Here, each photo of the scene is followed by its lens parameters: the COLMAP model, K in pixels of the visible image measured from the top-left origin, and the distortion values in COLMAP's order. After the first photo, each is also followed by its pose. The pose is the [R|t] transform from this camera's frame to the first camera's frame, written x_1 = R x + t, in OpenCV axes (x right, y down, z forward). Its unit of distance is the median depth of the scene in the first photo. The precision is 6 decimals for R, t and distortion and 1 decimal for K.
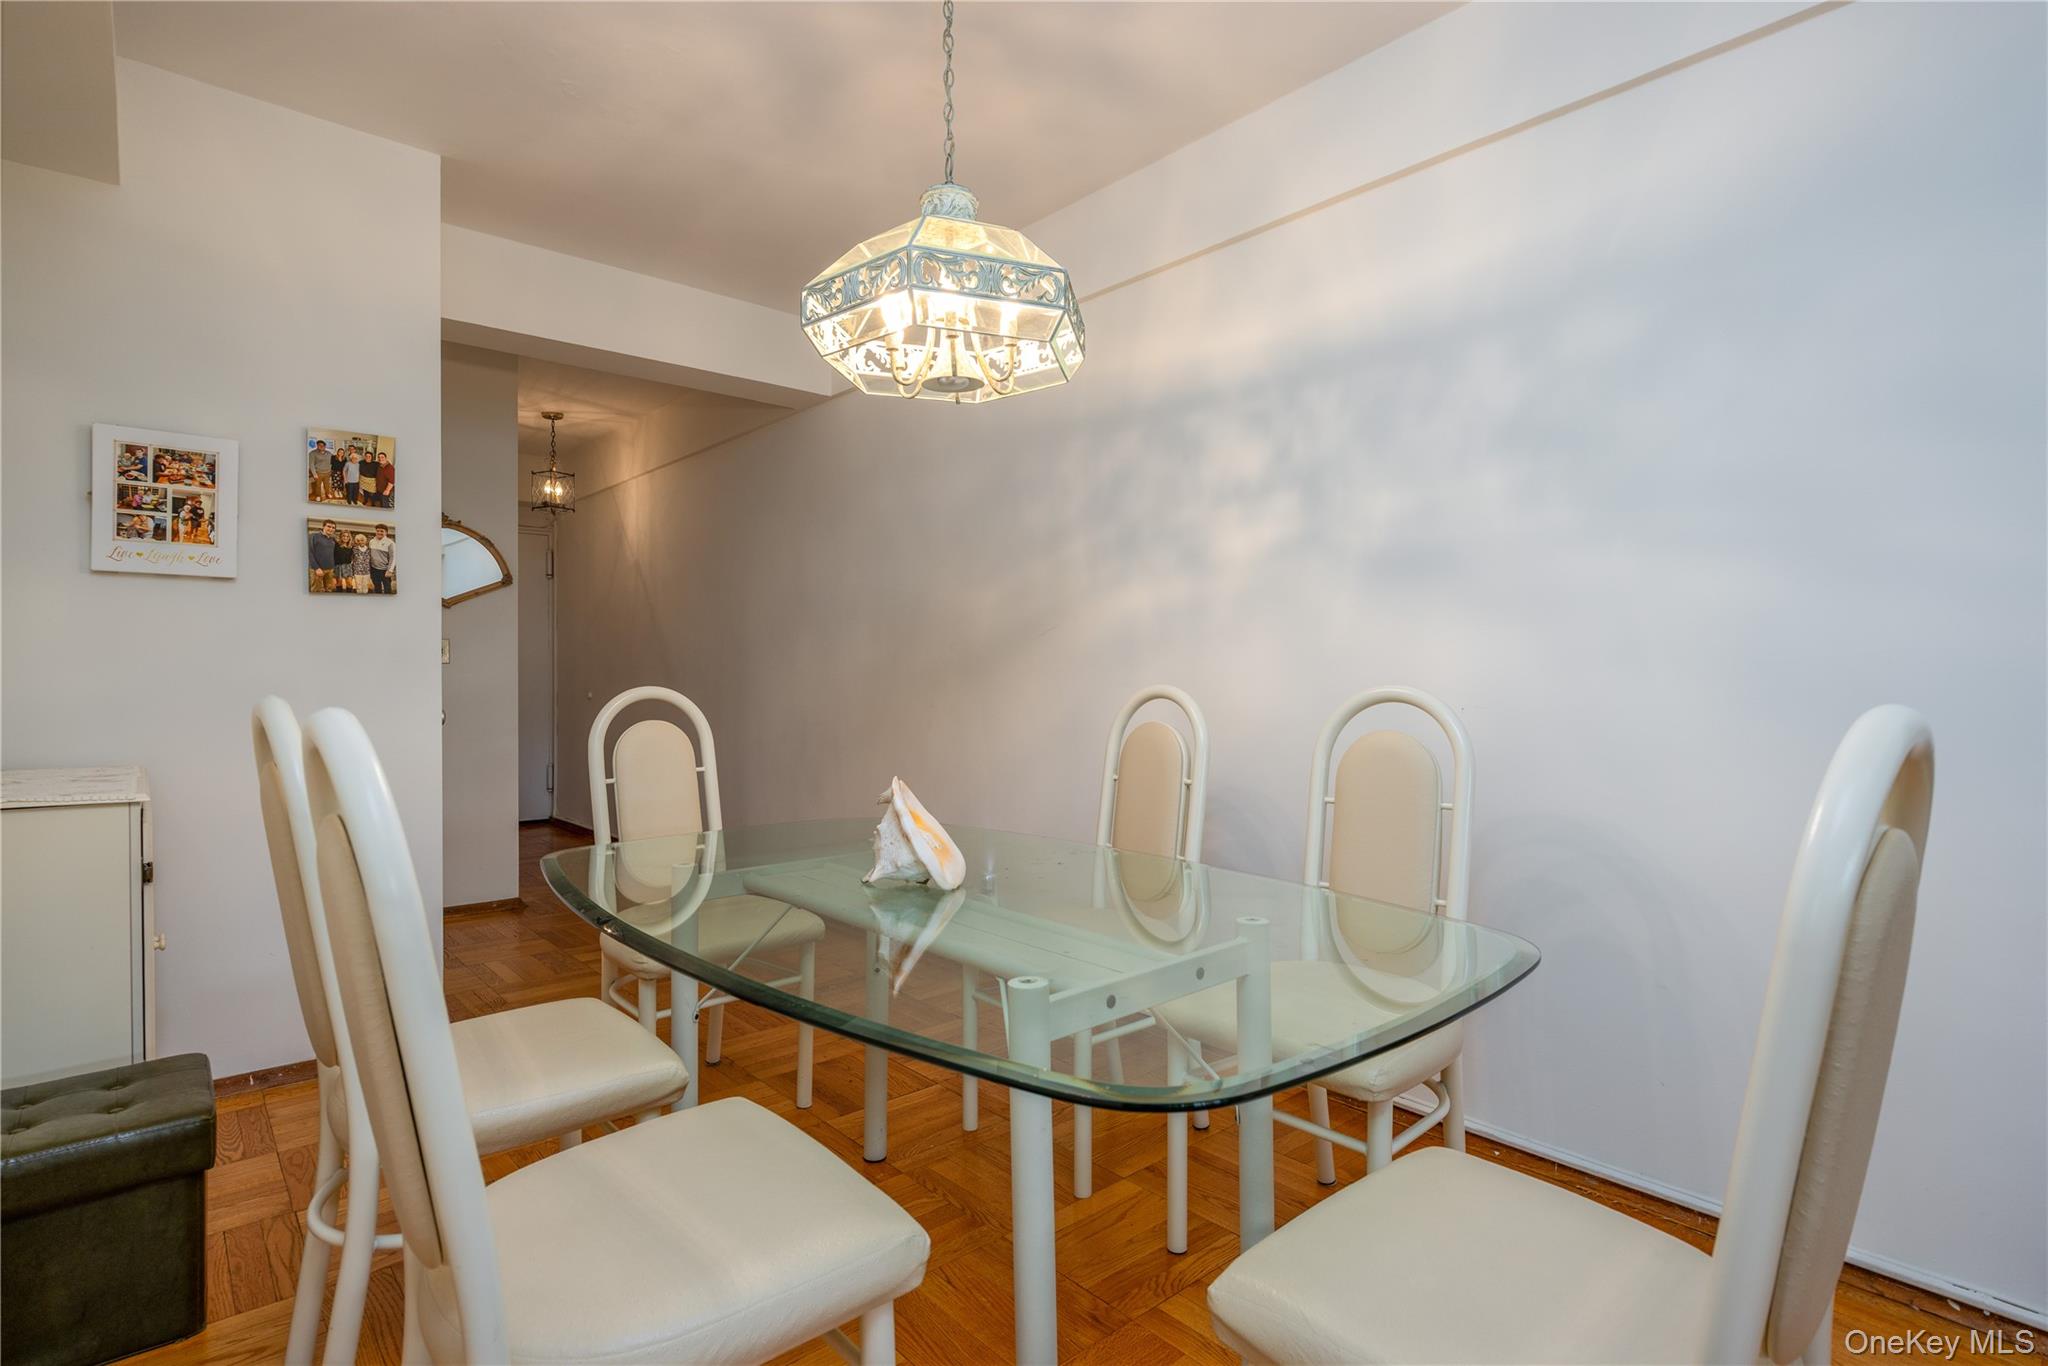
lens RADIAL K [[1026.7, 0, 1028.1], [0, 1026.7, 672.0], [0, 0, 1]] dist [-0.001917, 0.000022]
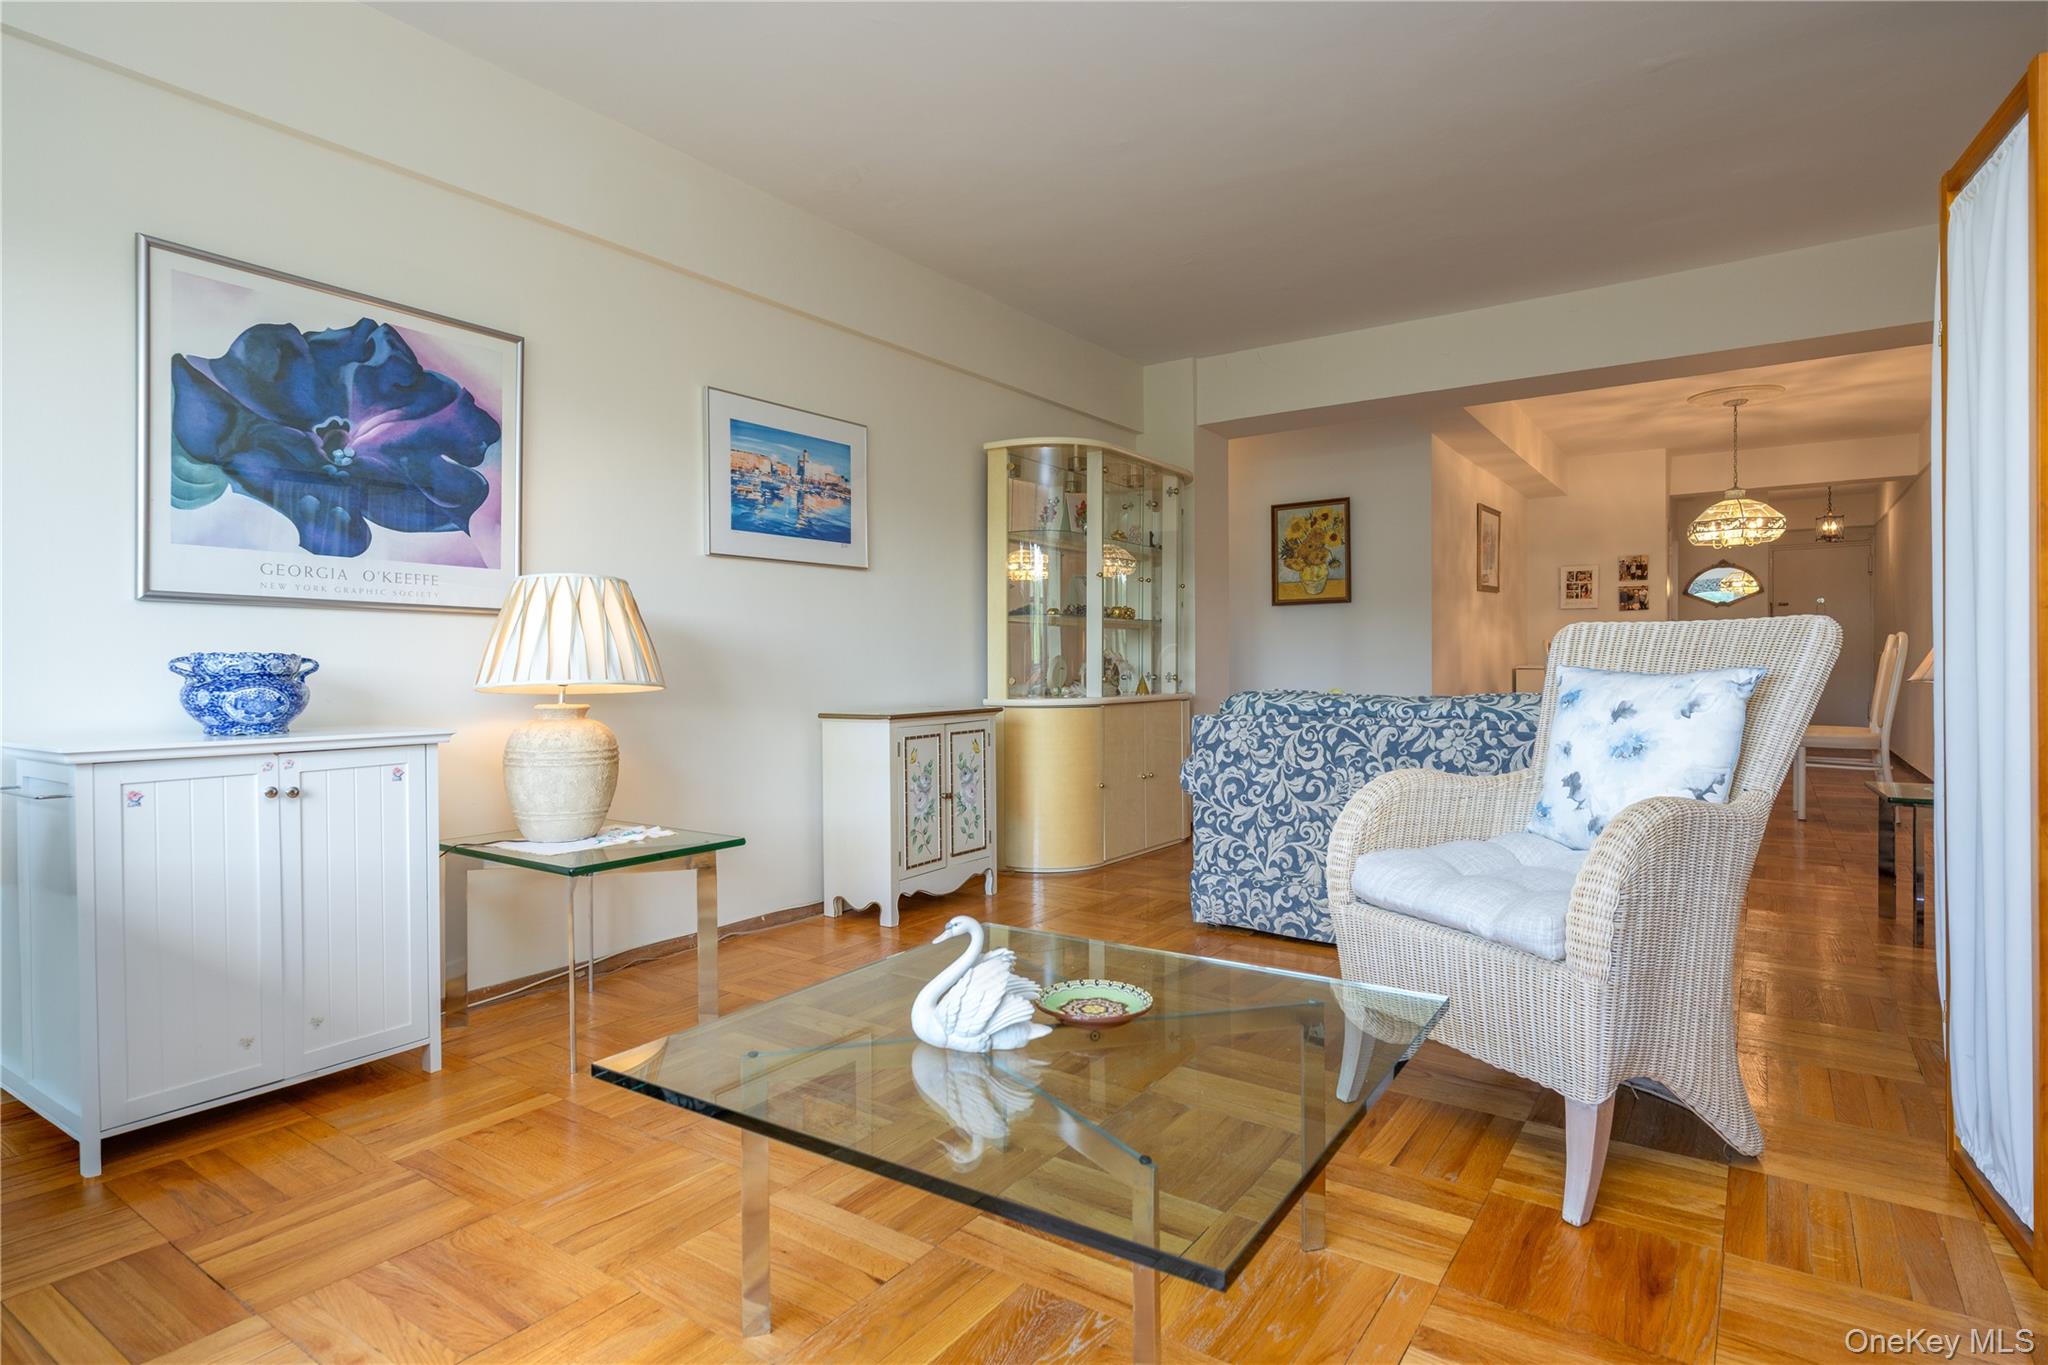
lens RADIAL K [[1026.7, 0, 1028.1], [0, 1026.7, 671.5], [0, 0, 1]] dist [-0.001917, 0.000022]
pose [[0.262471, 0.003459, -0.964934, 1.722711], [0.008302, 0.999948, 0.005843, 0.067786], [0.964904, -0.009545, 0.262429, -1.449559]]
